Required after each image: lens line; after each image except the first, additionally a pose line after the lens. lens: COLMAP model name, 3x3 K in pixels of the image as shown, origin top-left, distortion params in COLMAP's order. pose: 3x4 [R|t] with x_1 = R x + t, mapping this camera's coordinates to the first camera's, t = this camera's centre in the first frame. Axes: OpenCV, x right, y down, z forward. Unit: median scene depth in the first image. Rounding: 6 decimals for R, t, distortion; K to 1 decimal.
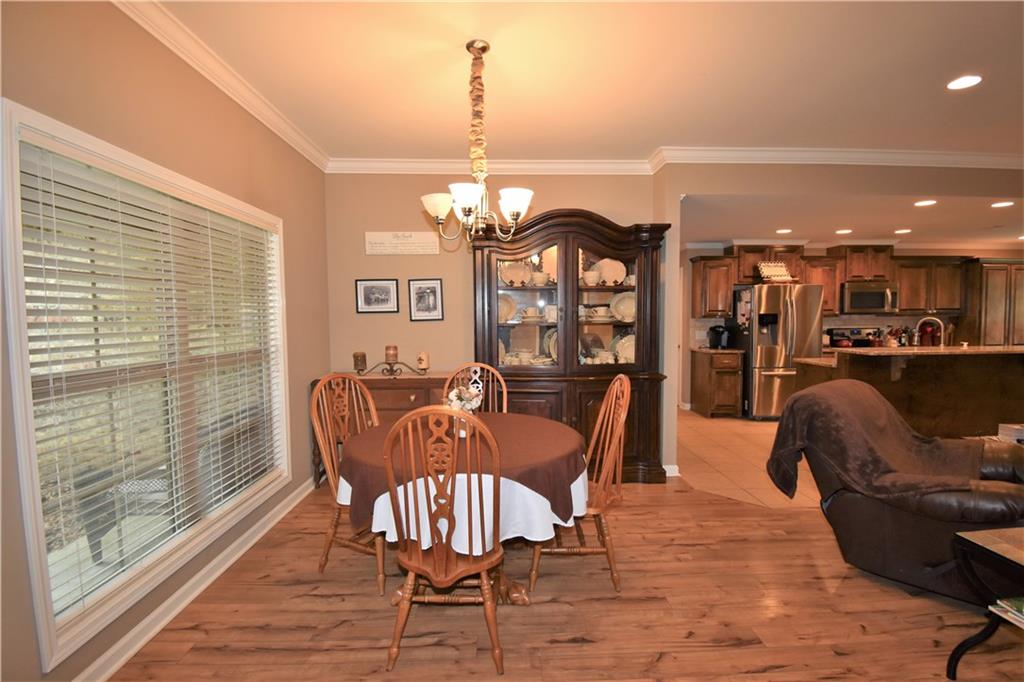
lens RADIAL K [[464.1, 0, 518.8], [0, 464.1, 341.8], [0, 0, 1]] dist [0.023389, -0.028053]
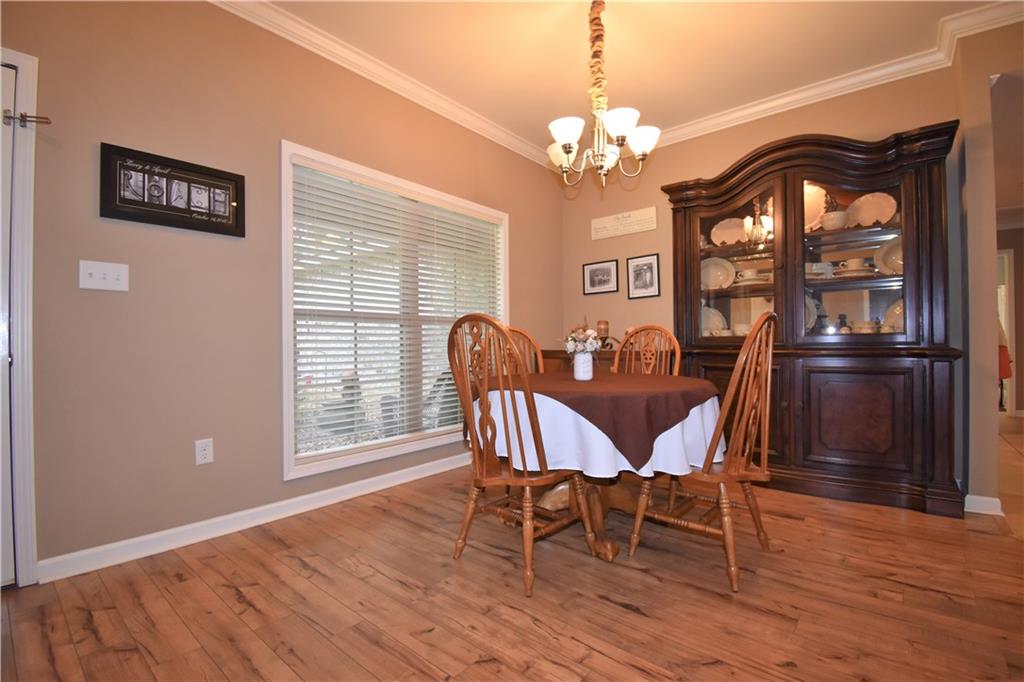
lens RADIAL K [[453.9, 0, 520.0], [0, 453.9, 340.5], [0, 0, 1]] dist [0.021494, -0.026616]
pose [[0.748372, -0.003922, -0.663267, 0.247500], [-0.034295, 0.998416, -0.044600, 0.097947], [0.662392, 0.056124, 0.747052, 0.110585]]
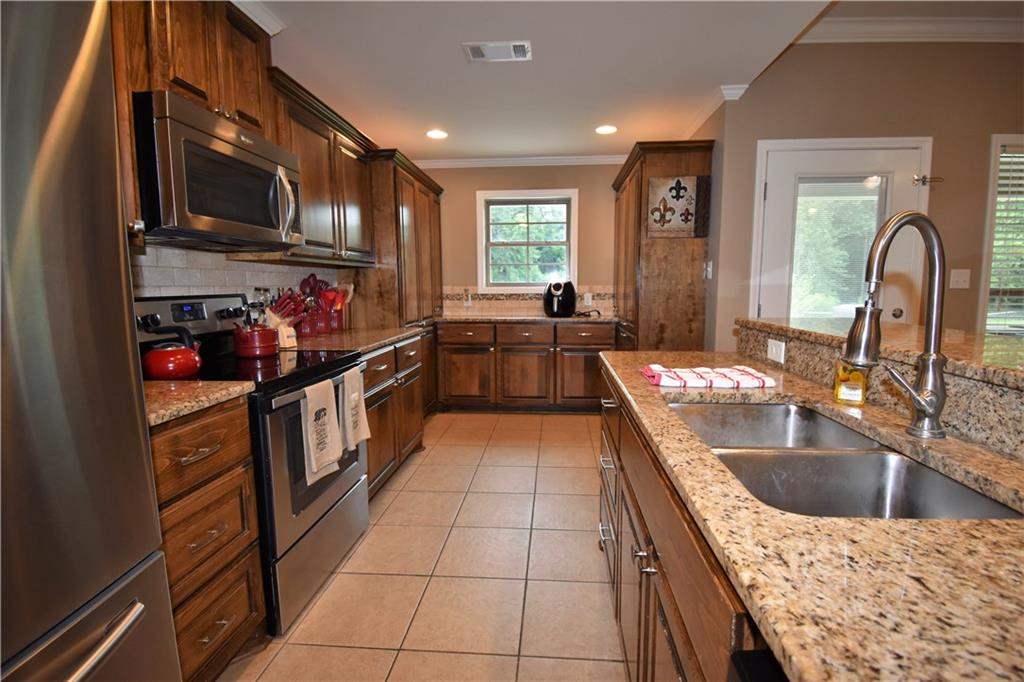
lens RADIAL K [[464.1, 0, 518.8], [0, 464.1, 341.8], [0, 0, 1]] dist [0.023389, -0.028053]
pose [[0.109122, -0.111799, 0.987721, 0.747191], [0.057346, 0.992708, 0.106028, -0.032441], [-0.992373, 0.045072, 0.114738, 1.245600]]
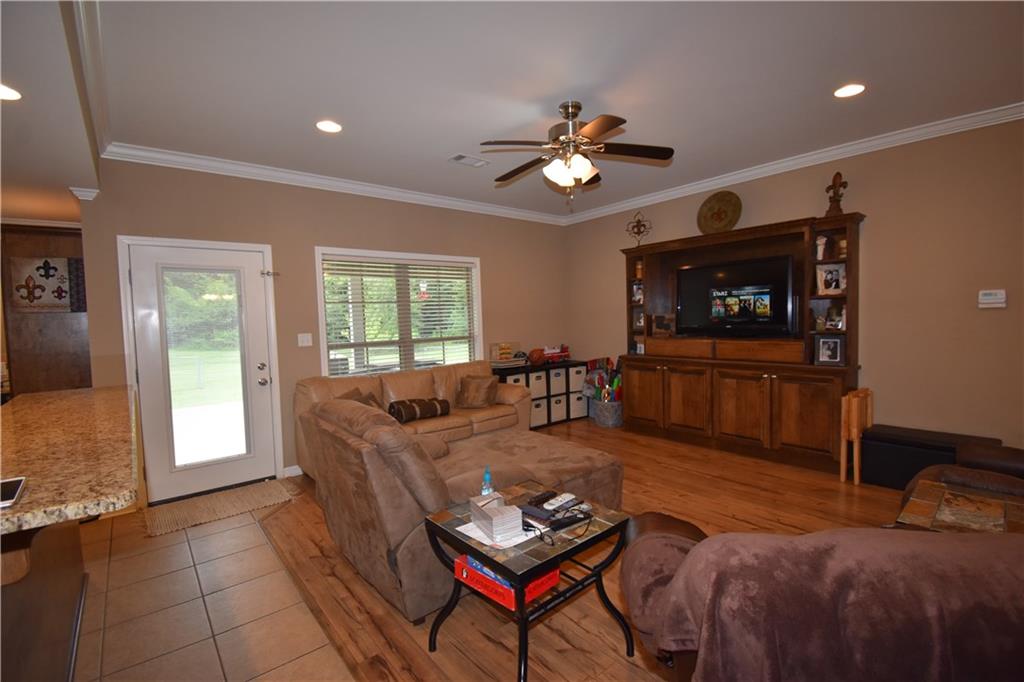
lens RADIAL K [[453.9, 0, 520.0], [0, 453.9, 340.5], [0, 0, 1]] dist [0.021494, -0.026616]
pose [[-0.619821, -0.015191, 0.784596, 0.420075], [0.076464, 0.993886, 0.079649, -0.057397], [-0.781009, 0.109361, -0.614869, 0.918429]]
